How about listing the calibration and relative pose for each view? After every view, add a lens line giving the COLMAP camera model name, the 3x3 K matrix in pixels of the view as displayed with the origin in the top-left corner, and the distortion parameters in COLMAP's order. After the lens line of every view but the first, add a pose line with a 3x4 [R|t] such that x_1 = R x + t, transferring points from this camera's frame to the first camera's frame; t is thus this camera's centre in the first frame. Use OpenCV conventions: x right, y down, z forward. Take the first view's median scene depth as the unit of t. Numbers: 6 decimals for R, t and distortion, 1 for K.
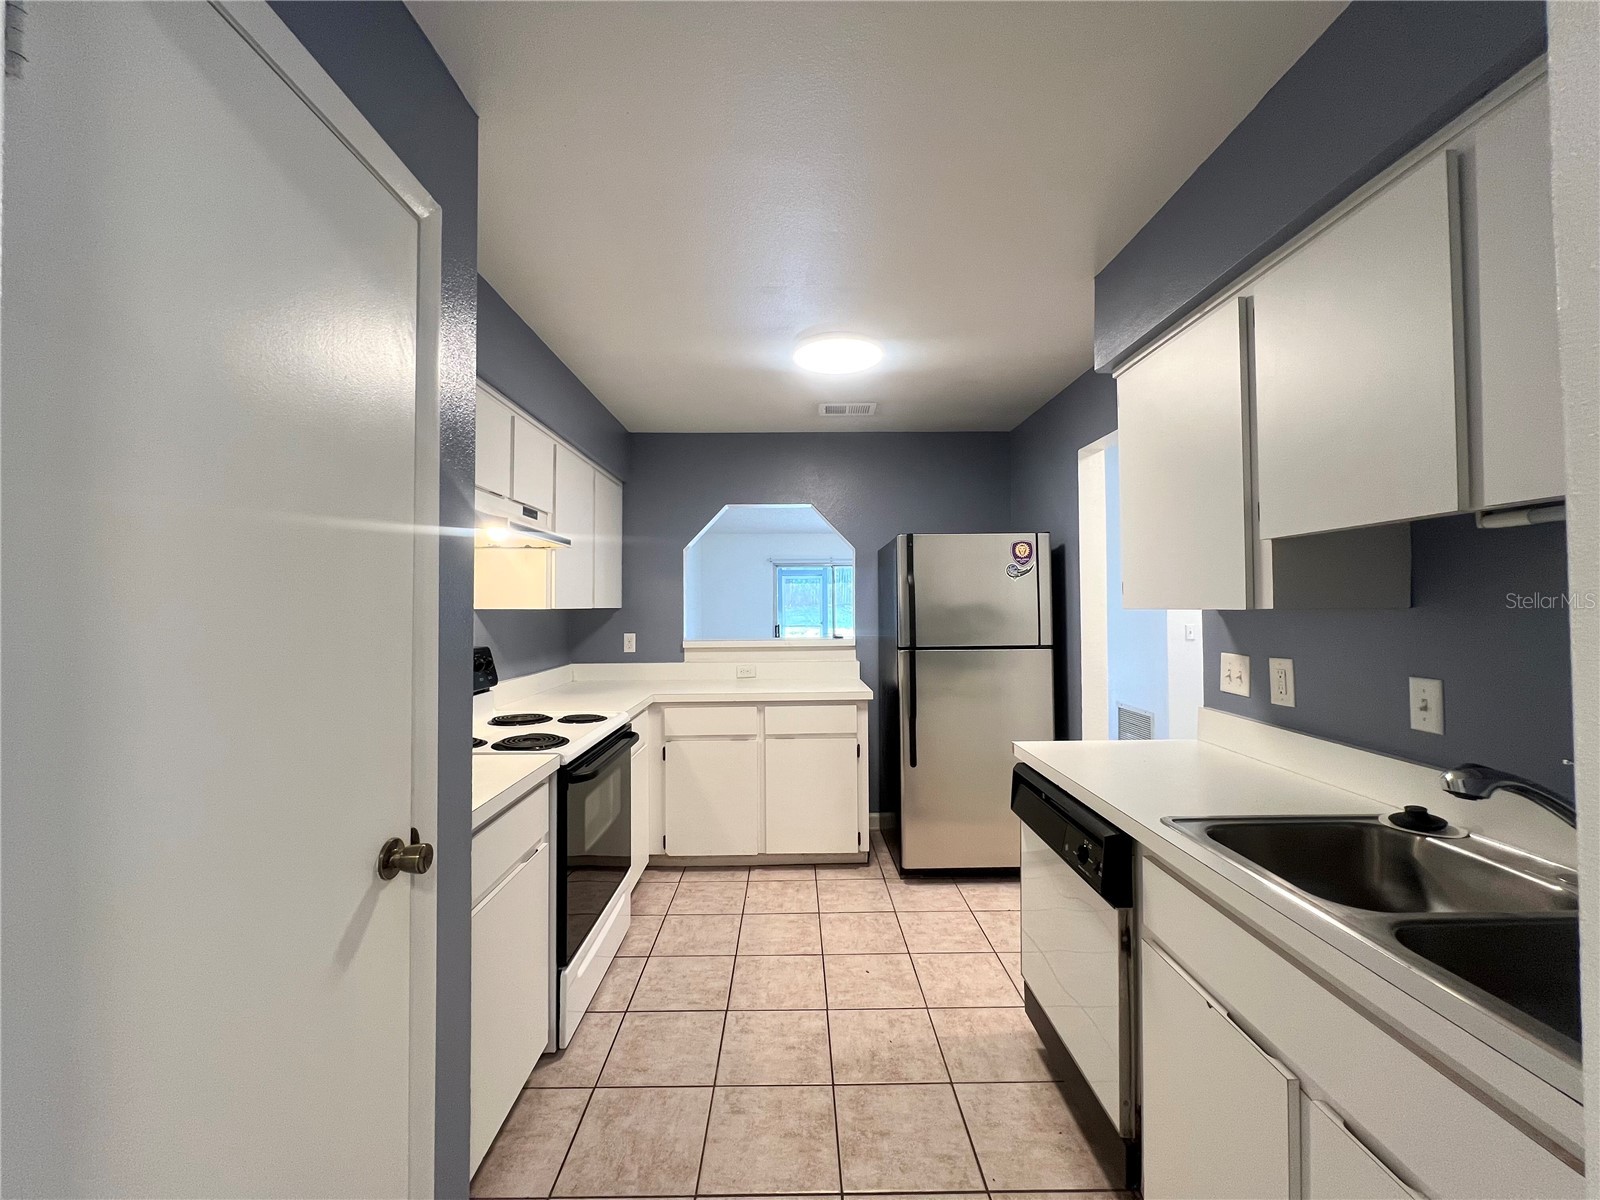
lens RADIAL K [[635.5, 0, 799.6], [0, 635.5, 594.2], [0, 0, 1]] dist [-0.000110, 0.000016]
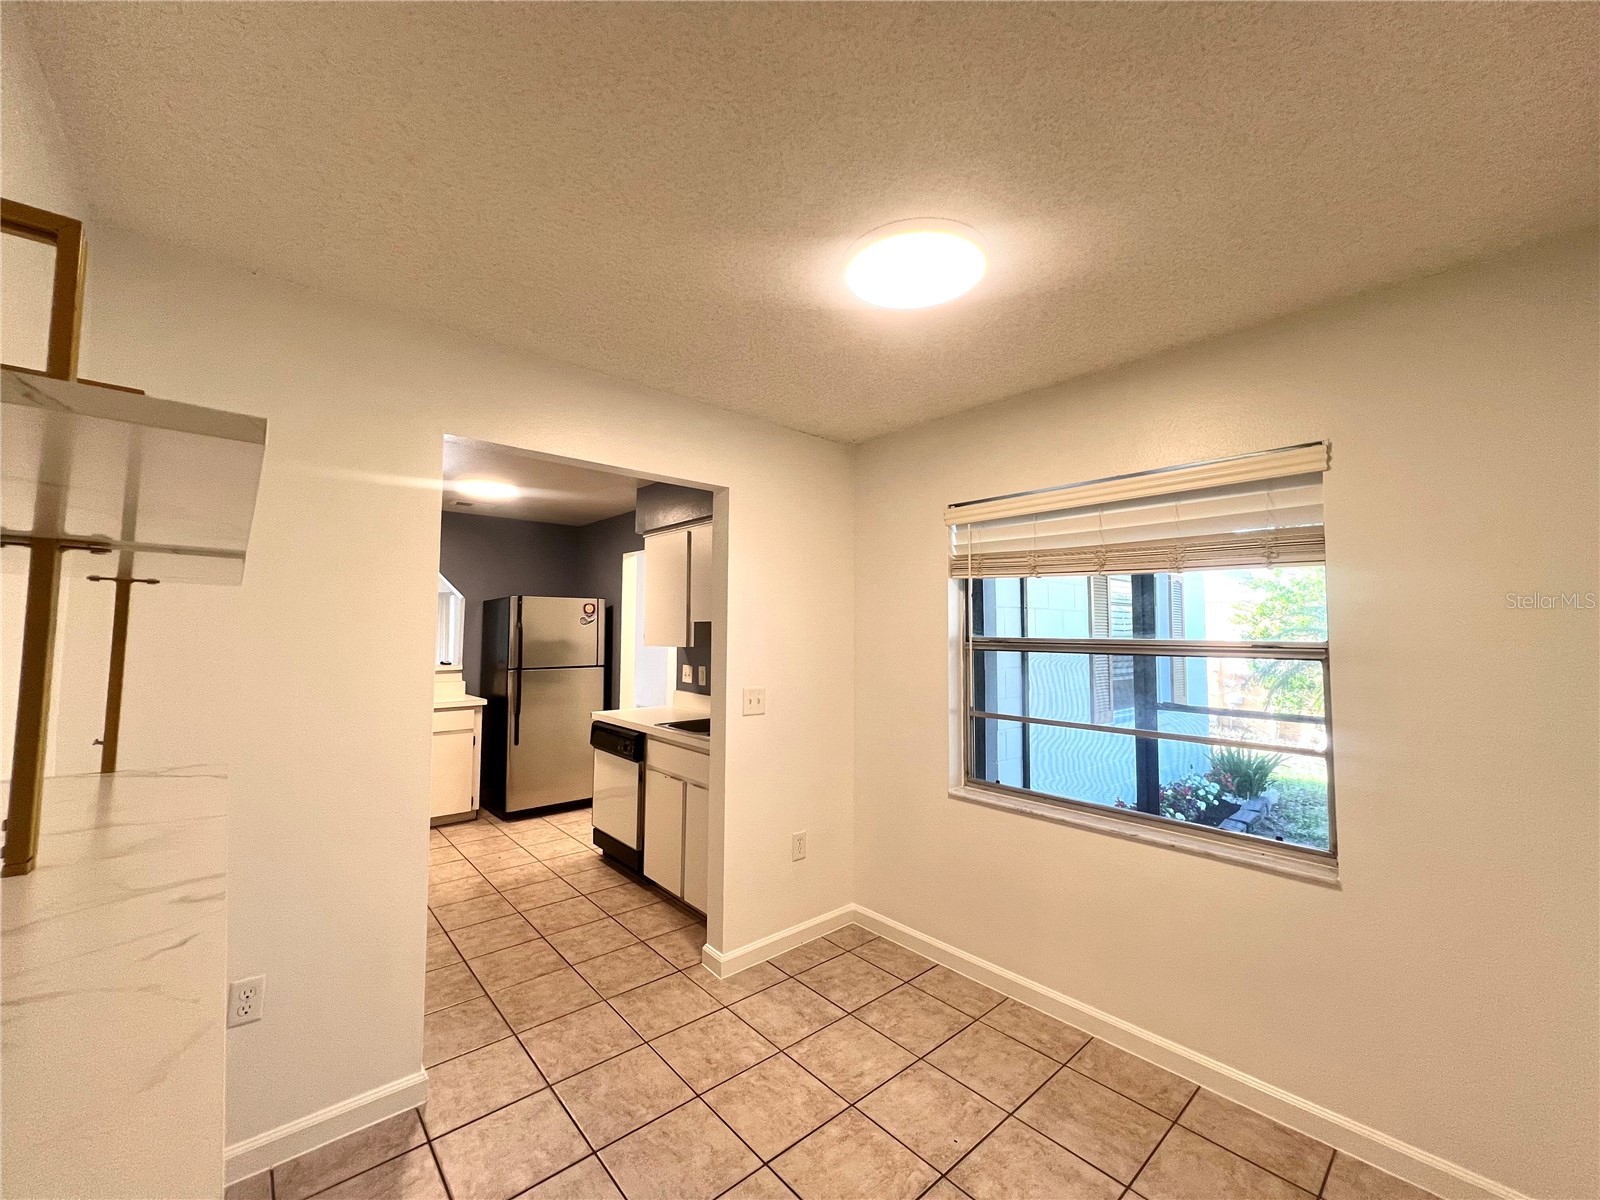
lens RADIAL K [[635.5, 0, 799.6], [0, 635.5, 594.2], [0, 0, 1]] dist [-0.000110, 0.000016]
pose [[0.755984, 0.049867, 0.652688, -0.360015], [-0.022329, 0.998478, -0.050424, -0.038473], [-0.654209, 0.023546, 0.755947, -0.694955]]
